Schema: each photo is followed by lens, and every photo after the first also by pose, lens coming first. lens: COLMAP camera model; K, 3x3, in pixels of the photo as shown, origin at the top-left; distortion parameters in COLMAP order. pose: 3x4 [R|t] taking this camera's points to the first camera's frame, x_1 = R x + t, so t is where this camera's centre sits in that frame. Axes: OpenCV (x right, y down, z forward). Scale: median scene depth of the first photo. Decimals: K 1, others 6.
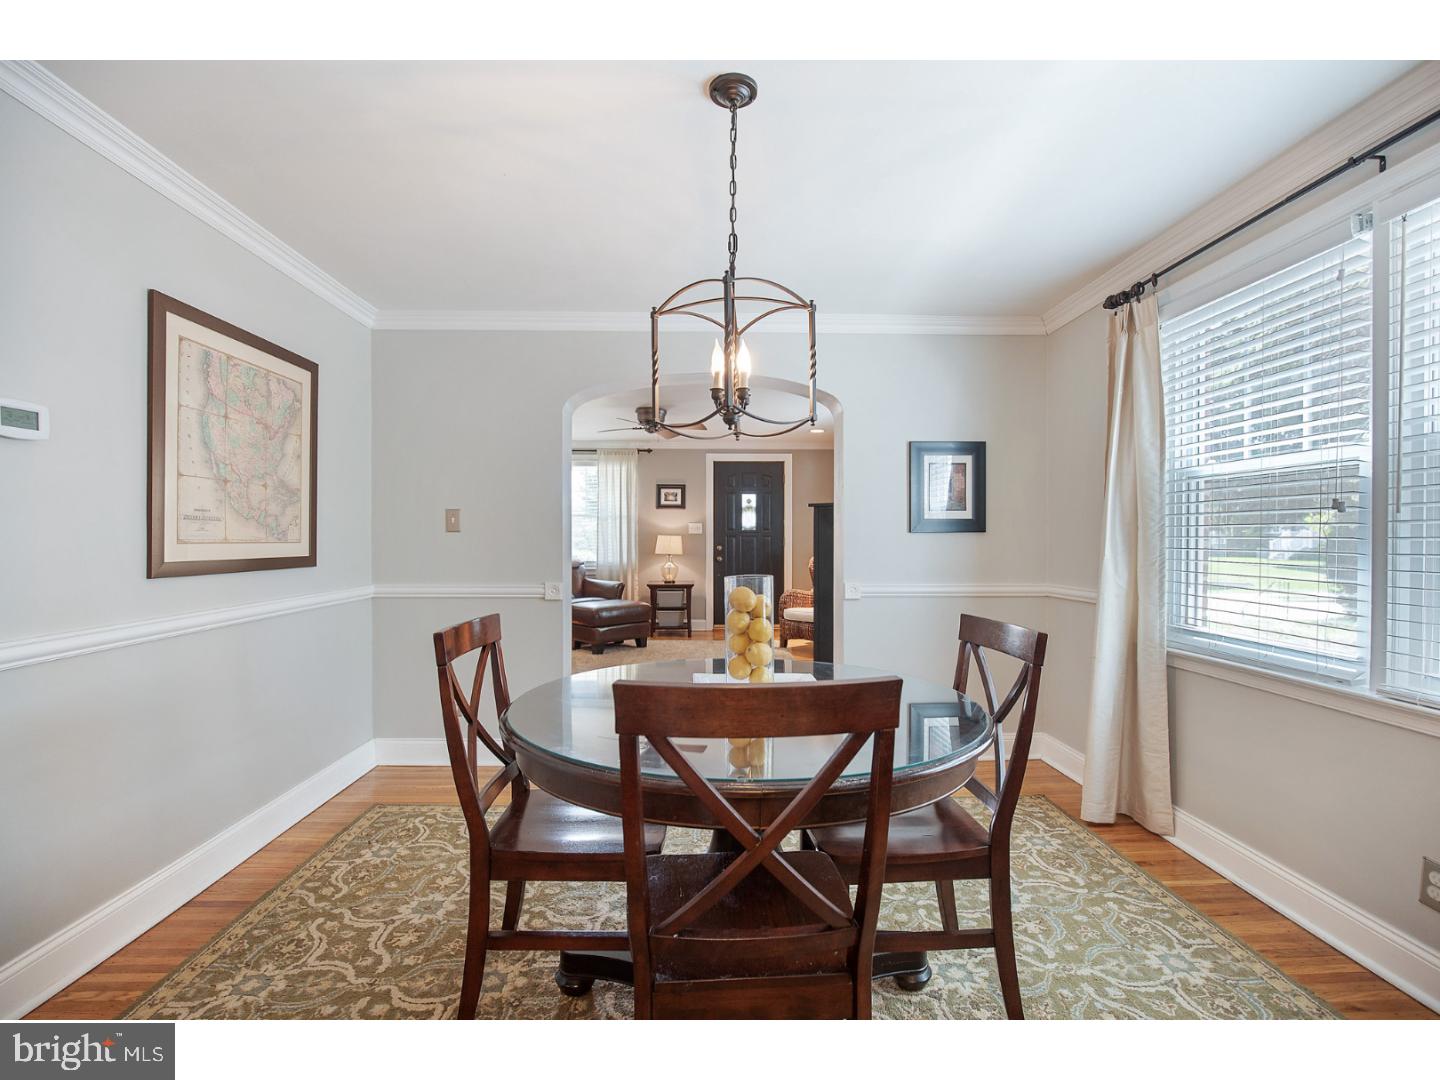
lens RADIAL K [[620.7, 0, 724.1], [0, 620.7, 541.0], [0, 0, 1]] dist [0.002291, -0.004557]
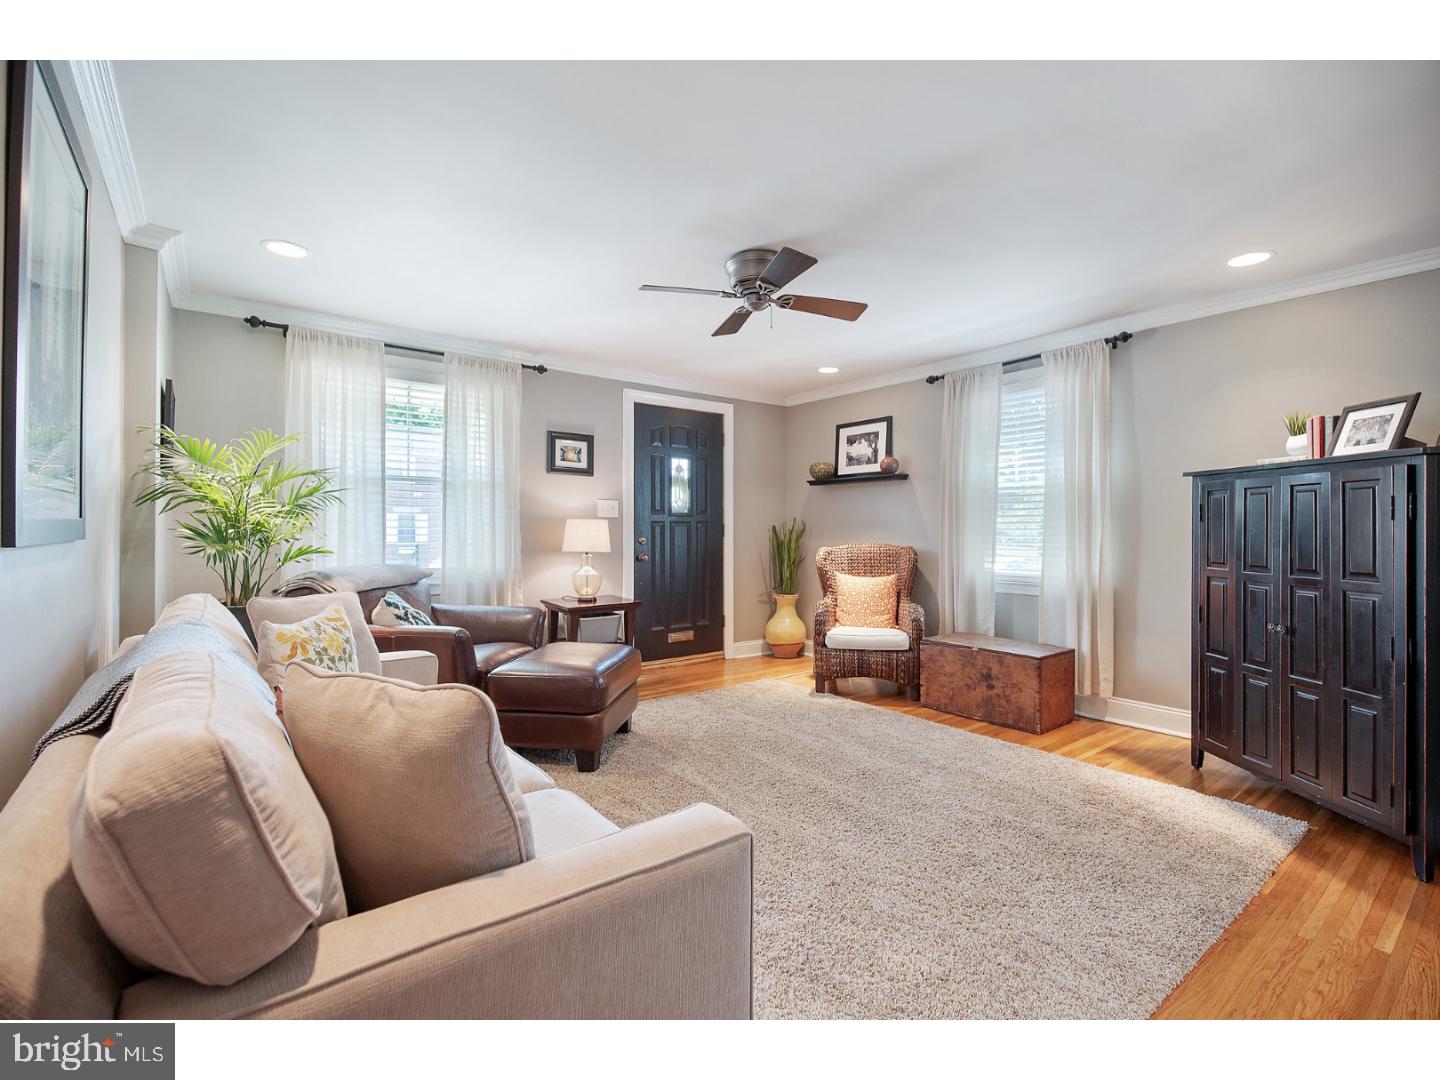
lens RADIAL K [[620.7, 0, 713.8], [0, 620.7, 531.5], [0, 0, 1]] dist [0.002291, -0.004557]
pose [[0.812793, -0.003096, 0.582545, -0.318481], [-0.003811, 0.999936, 0.010632, -0.004810], [-0.582541, -0.010862, 0.812729, 0.442601]]
